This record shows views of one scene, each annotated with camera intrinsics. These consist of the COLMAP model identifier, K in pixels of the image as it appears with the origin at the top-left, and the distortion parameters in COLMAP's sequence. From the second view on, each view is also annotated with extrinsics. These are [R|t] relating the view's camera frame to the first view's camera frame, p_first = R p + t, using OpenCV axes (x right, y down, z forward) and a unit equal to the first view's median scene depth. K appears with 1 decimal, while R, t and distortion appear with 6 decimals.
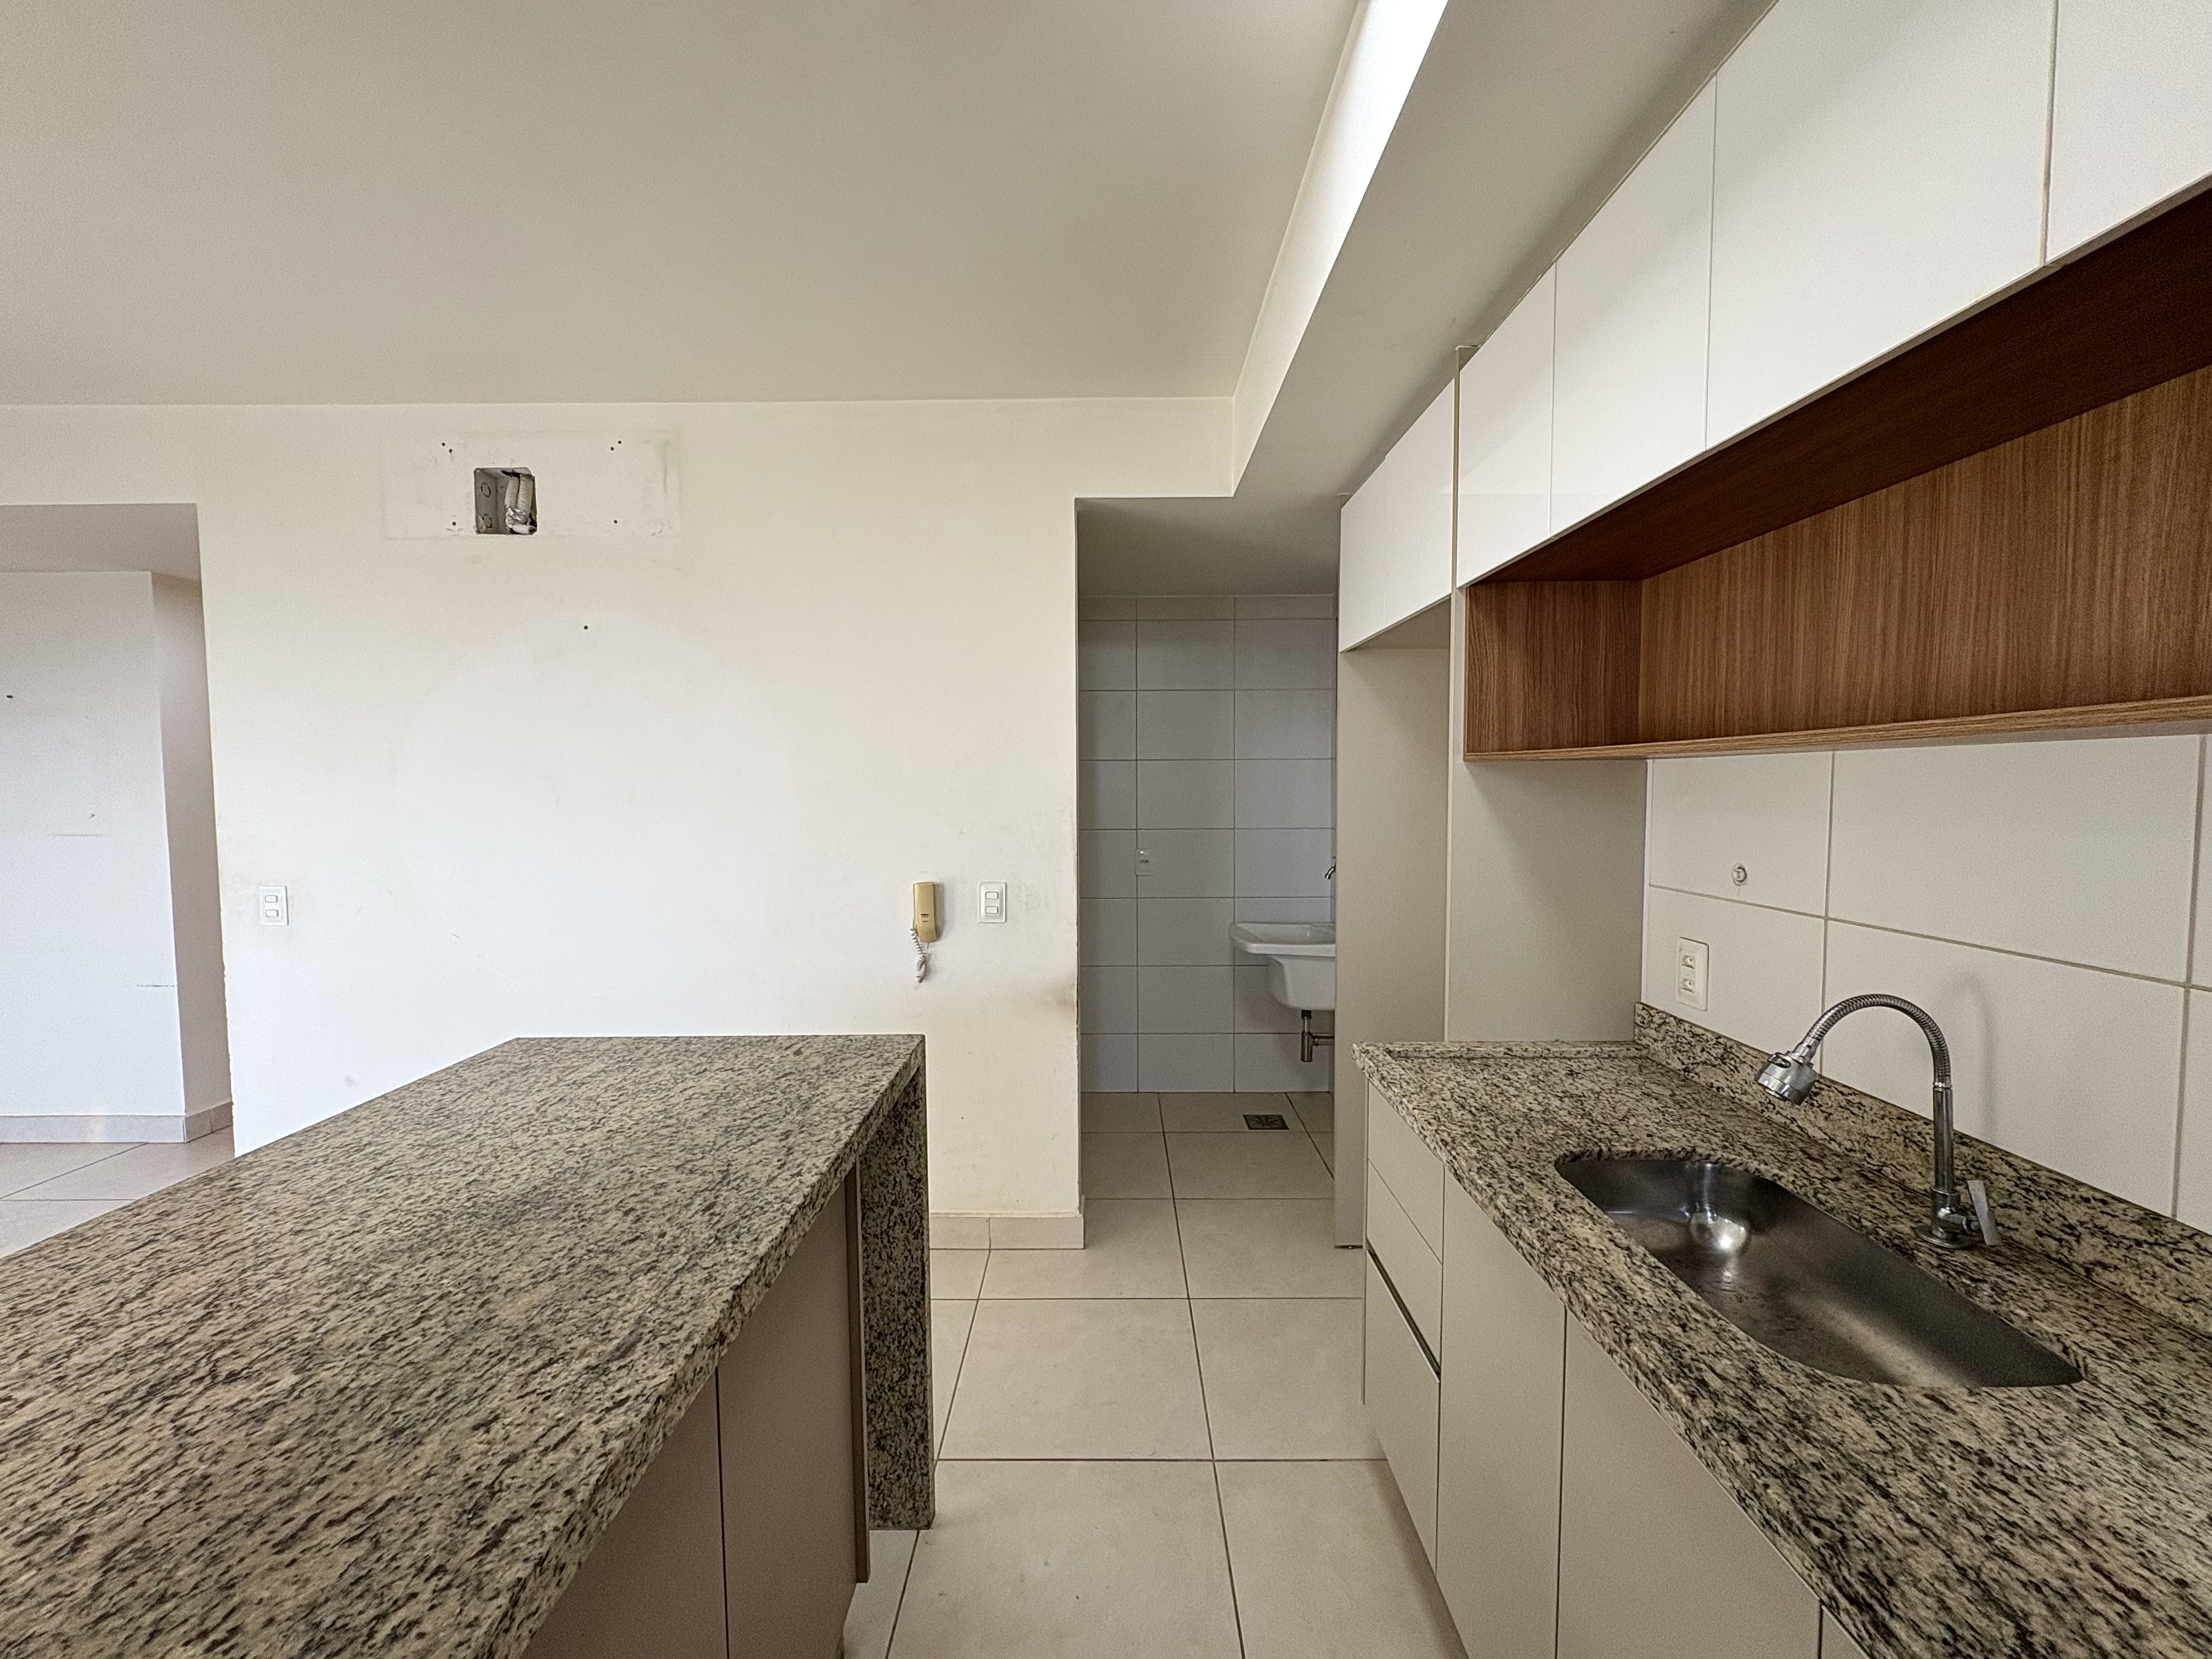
lens RADIAL K [[883.8, 0, 1093.6], [0, 883.8, 838.8], [0, 0, 1]] dist [0.000741, 0.000126]
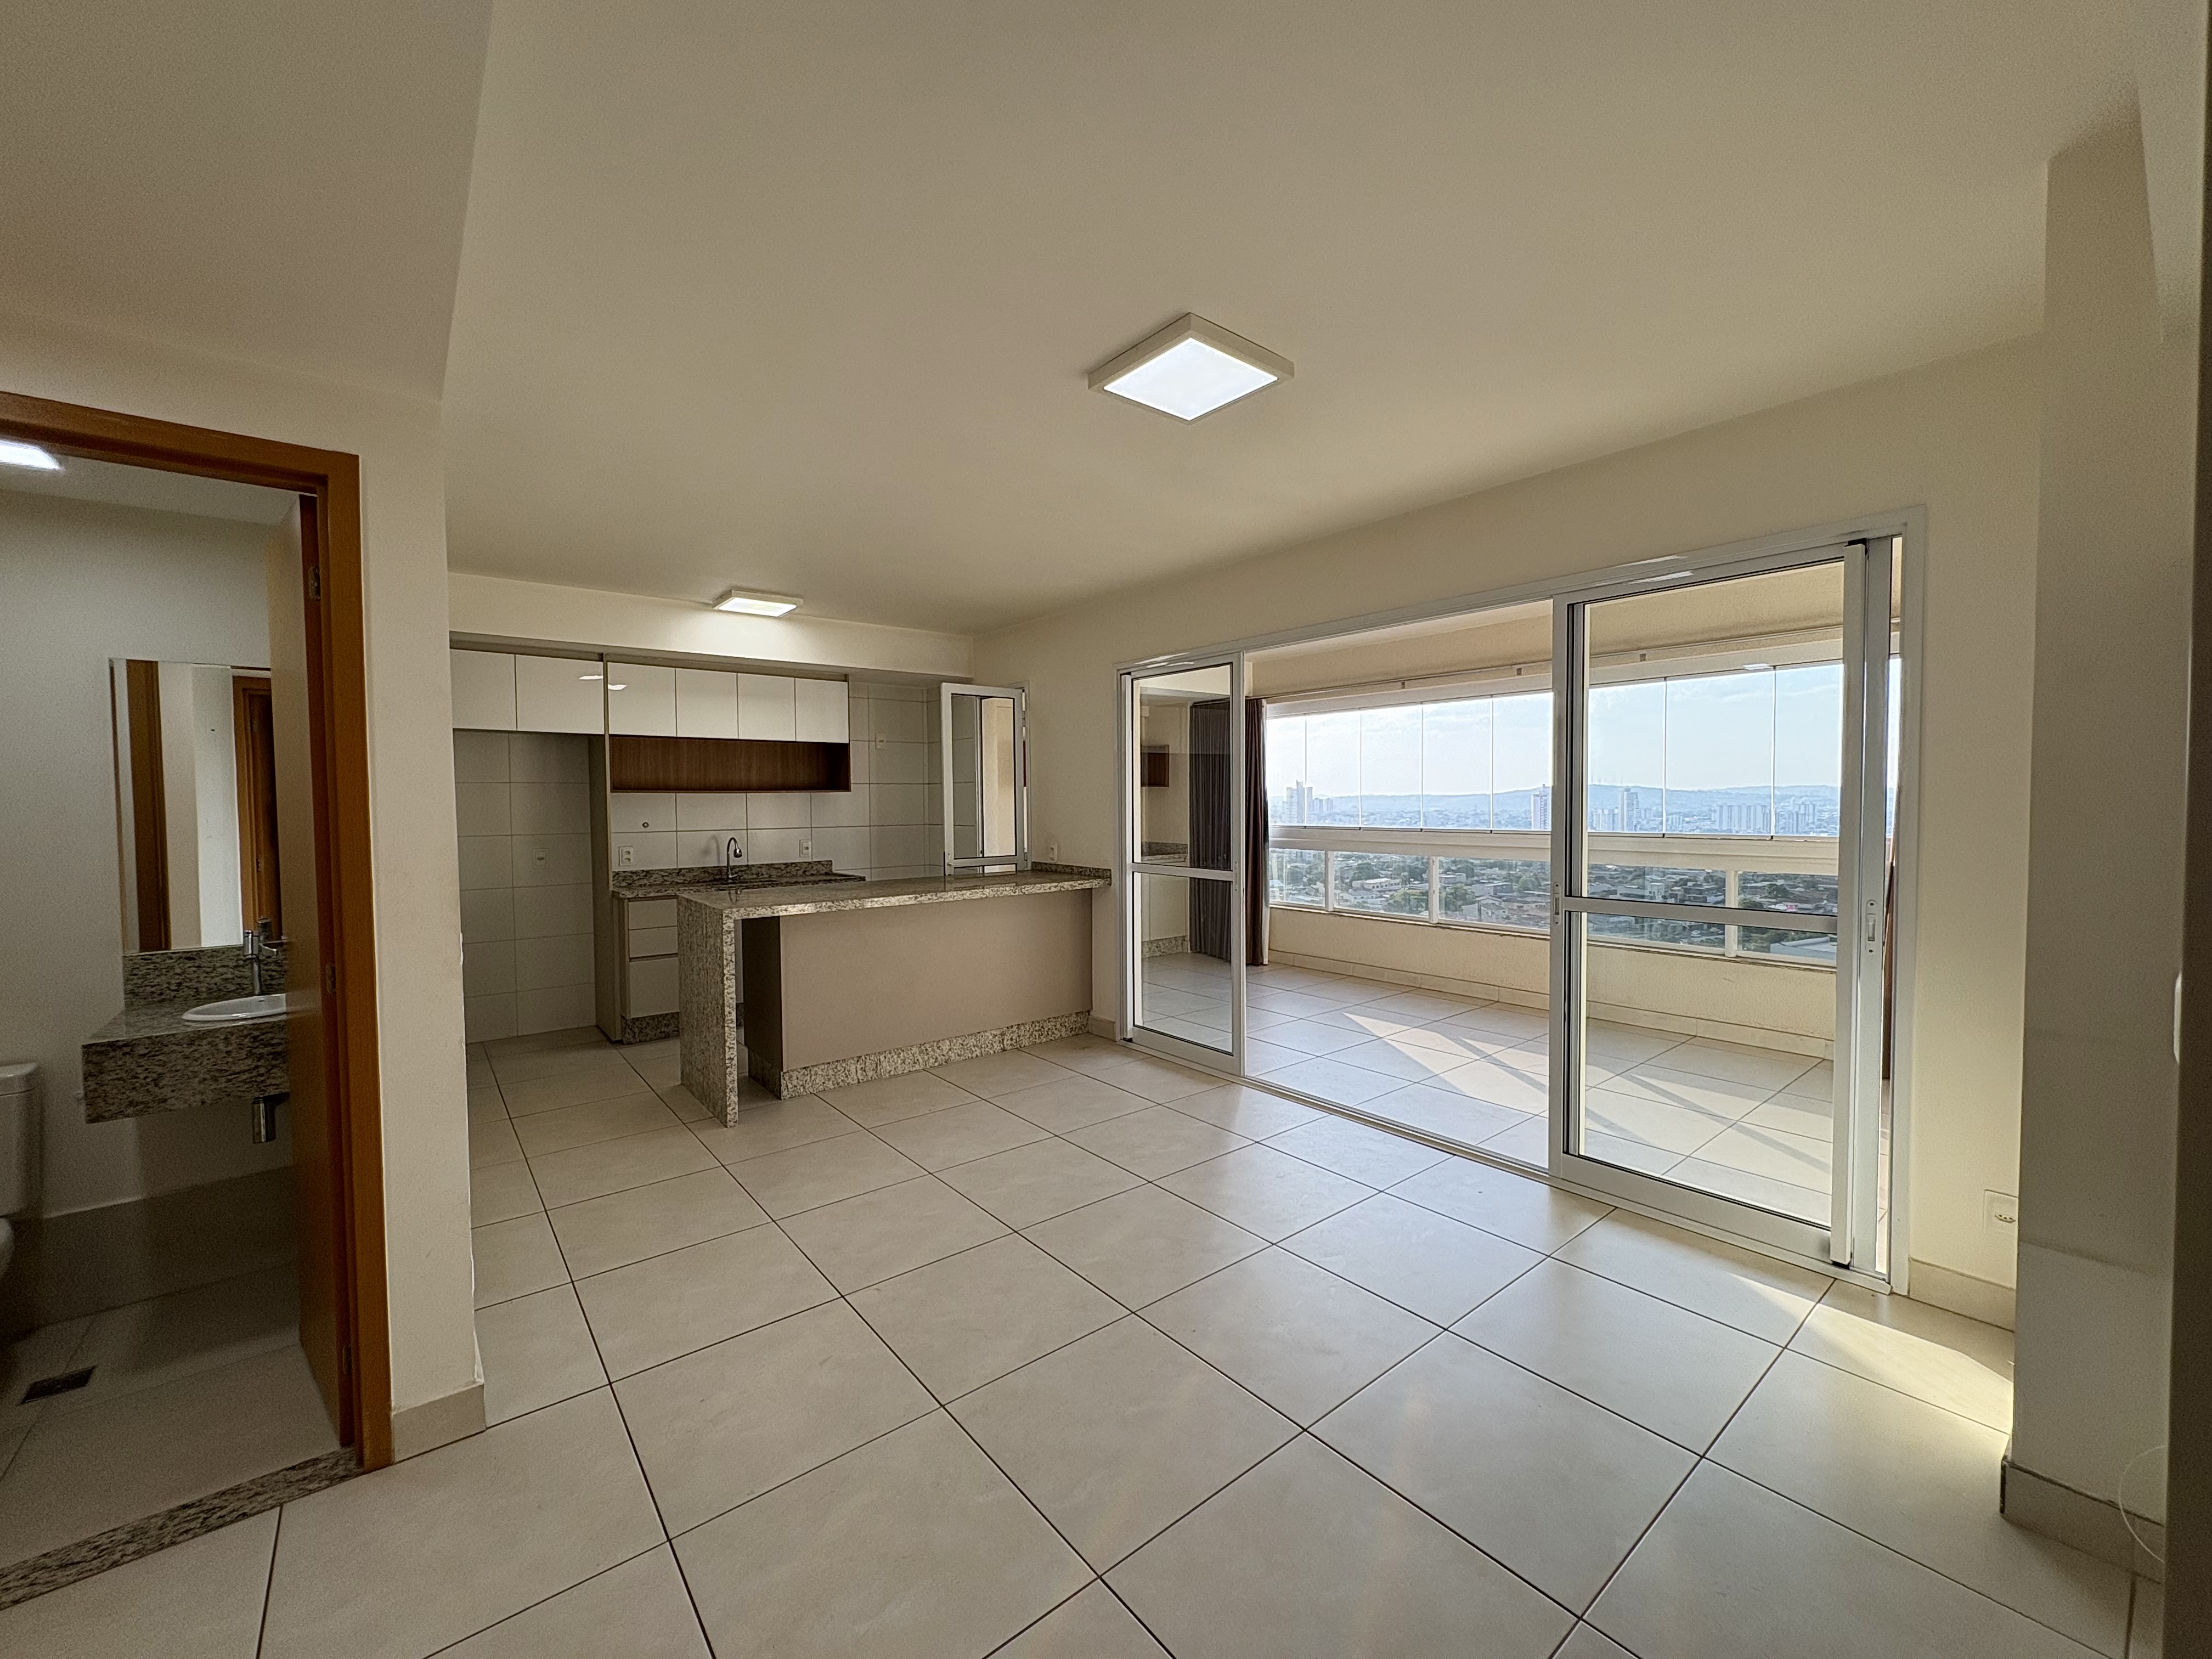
lens RADIAL K [[883.8, 0, 1099.3], [0, 883.8, 834.4], [0, 0, 1]] dist [0.000741, 0.000126]
pose [[-0.640144, -0.020215, 0.767989, -4.294576], [0.056833, 0.995669, 0.073580, -0.111294], [-0.766150, 0.090748, -0.636222, 2.422481]]
